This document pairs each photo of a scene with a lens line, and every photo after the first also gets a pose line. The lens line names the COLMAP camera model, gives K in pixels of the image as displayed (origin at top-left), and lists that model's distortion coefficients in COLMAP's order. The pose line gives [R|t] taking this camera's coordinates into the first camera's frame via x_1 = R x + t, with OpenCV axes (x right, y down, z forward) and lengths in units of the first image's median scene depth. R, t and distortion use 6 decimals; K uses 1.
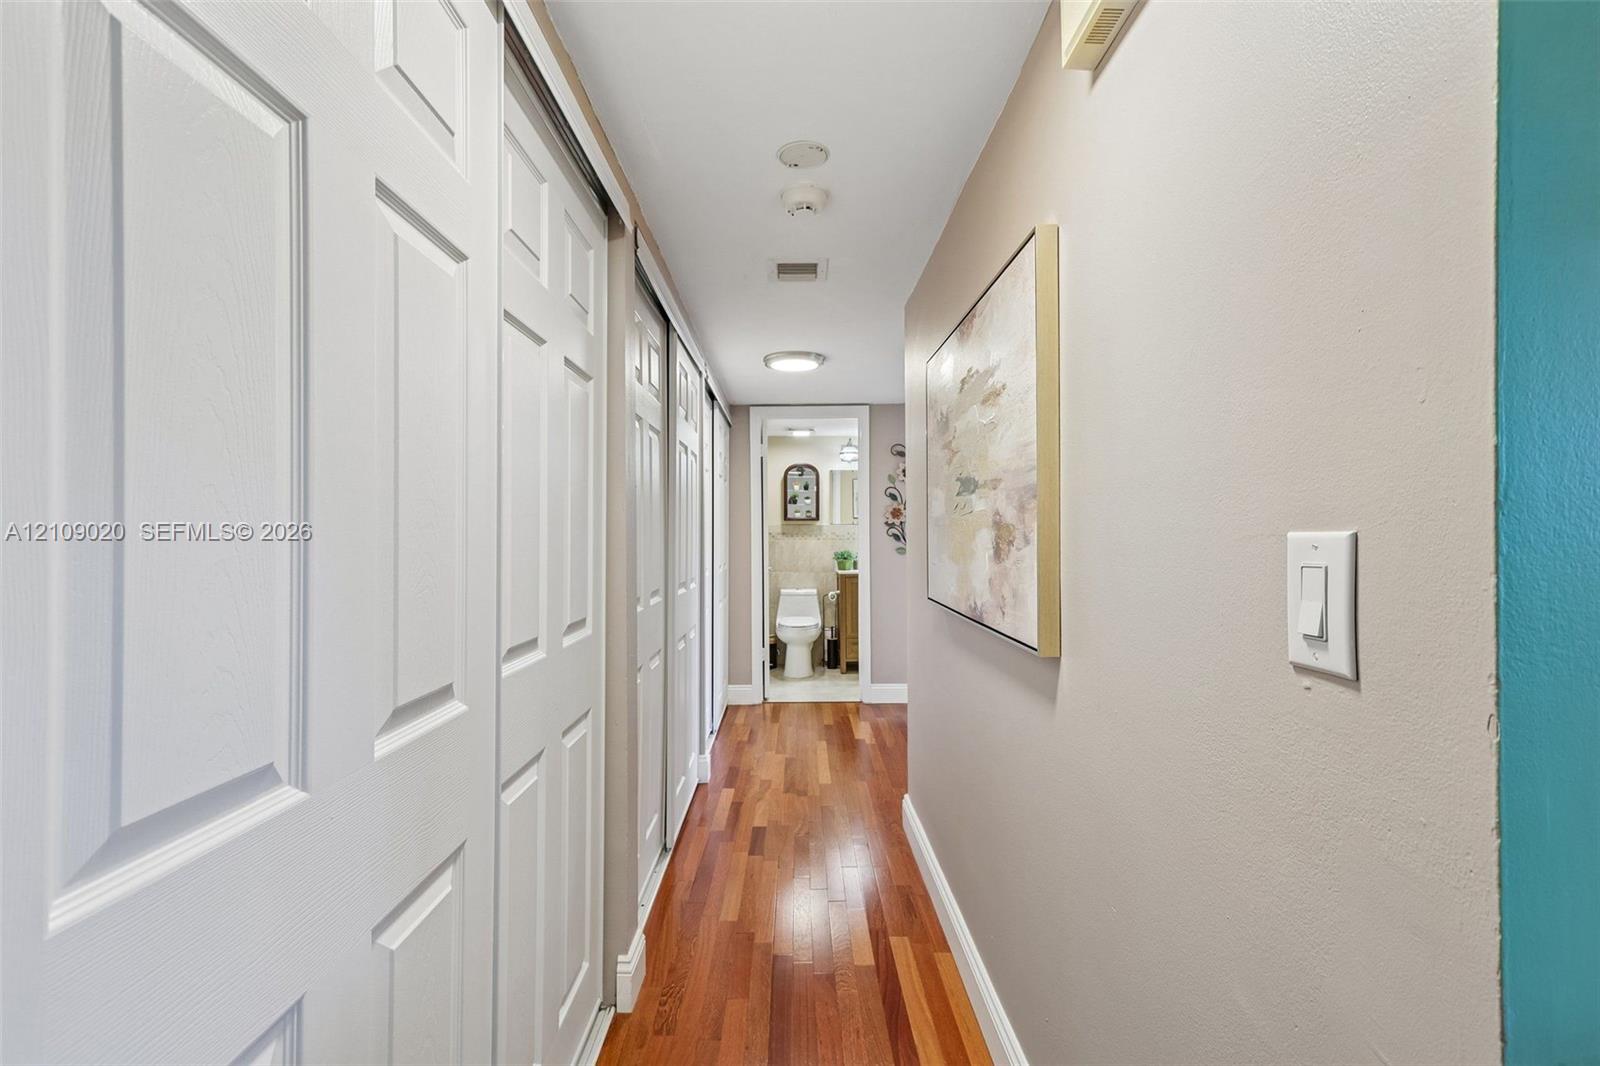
lens RADIAL K [[712.6, 0, 790.9], [0, 712.6, 532.7], [0, 0, 1]] dist [0.004773, 0.001268]
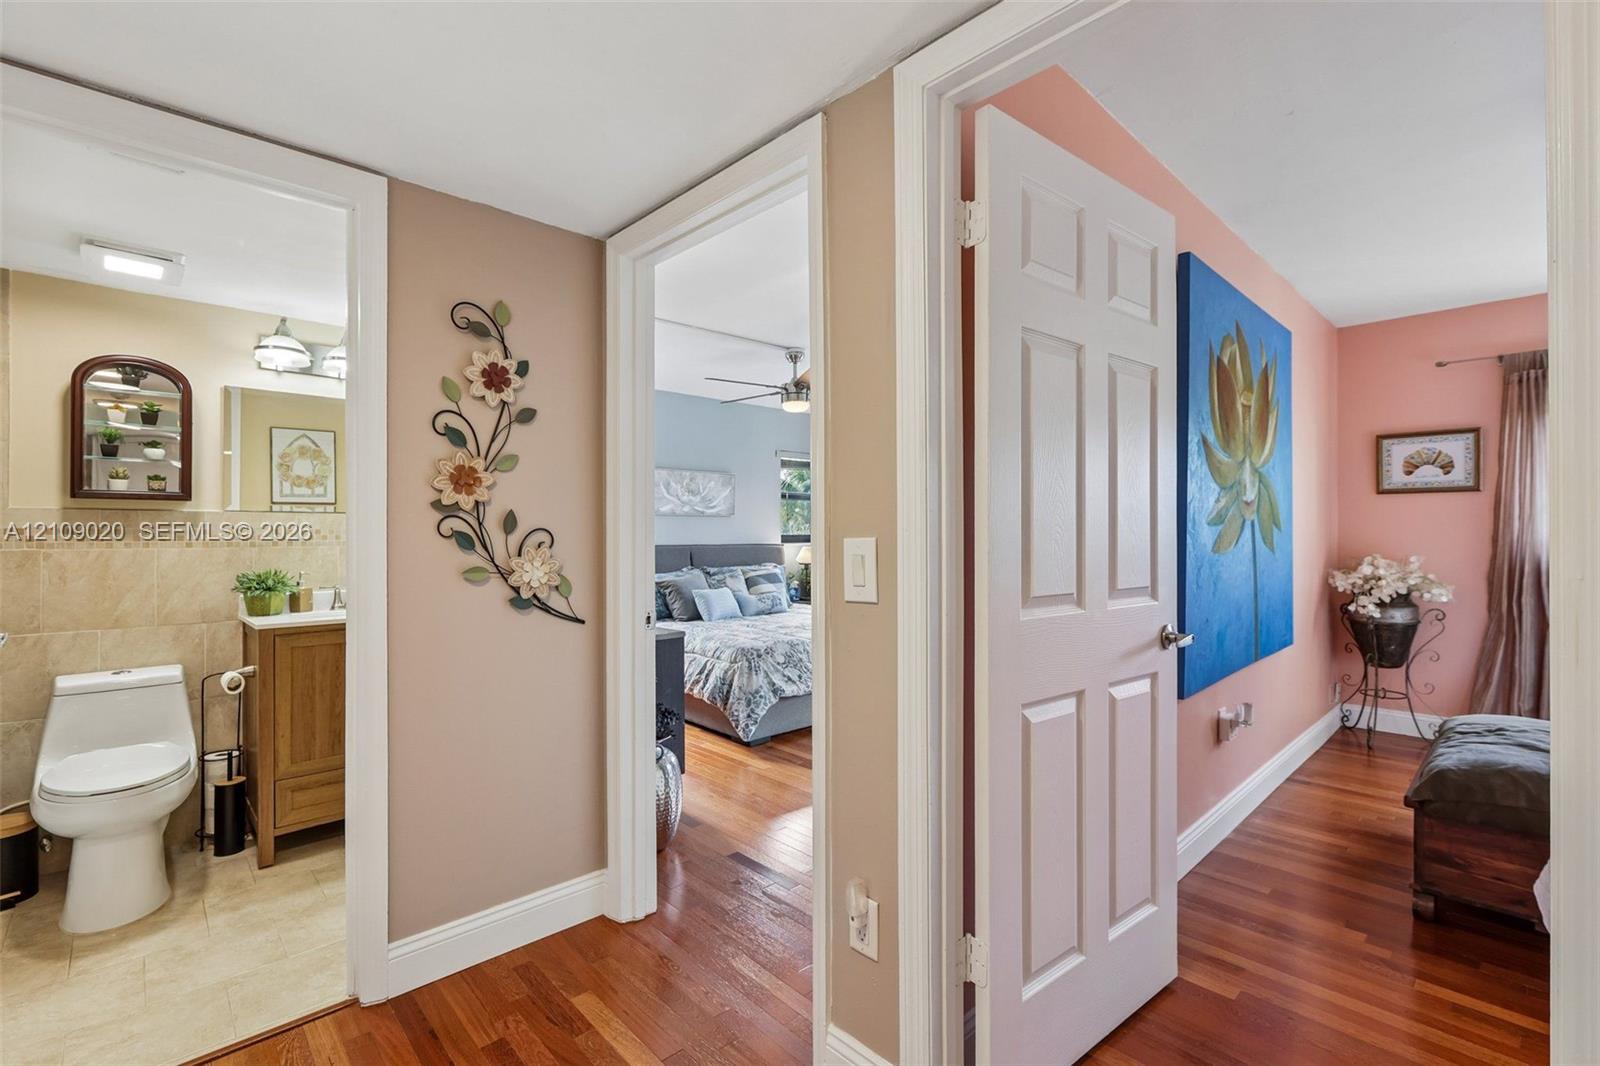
lens RADIAL K [[712.6, 0, 790.9], [0, 712.6, 532.7], [0, 0, 1]] dist [0.004773, 0.001268]
pose [[0.727611, 0.004698, 0.685974, 0.008338], [-0.002646, 0.999988, -0.004043, 0.002463], [-0.685985, 0.001127, 0.727615, 0.473110]]
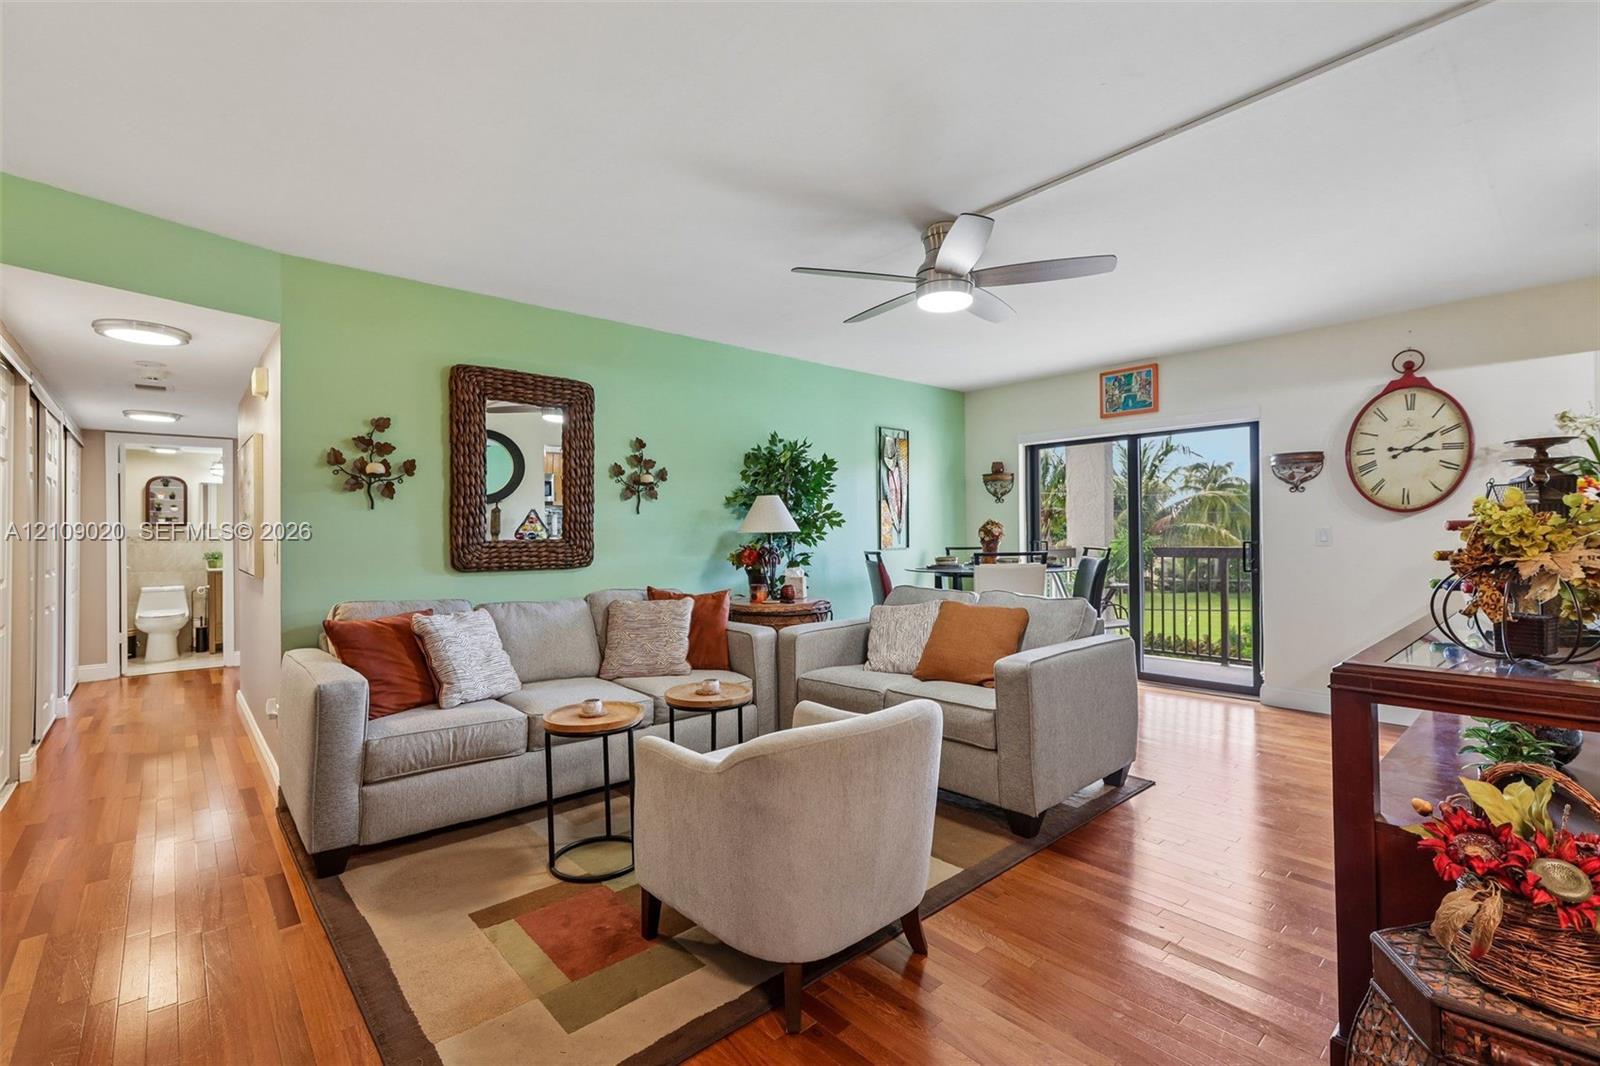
lens RADIAL K [[712.6, 0, 790.9], [0, 712.6, 532.7], [0, 0, 1]] dist [0.004773, 0.001268]
pose [[0.753285, 0.000810, 0.657694, 0.014847], [0.001674, 0.999994, -0.003149, -0.000851], [-0.657693, 0.003474, 0.753278, -0.533197]]
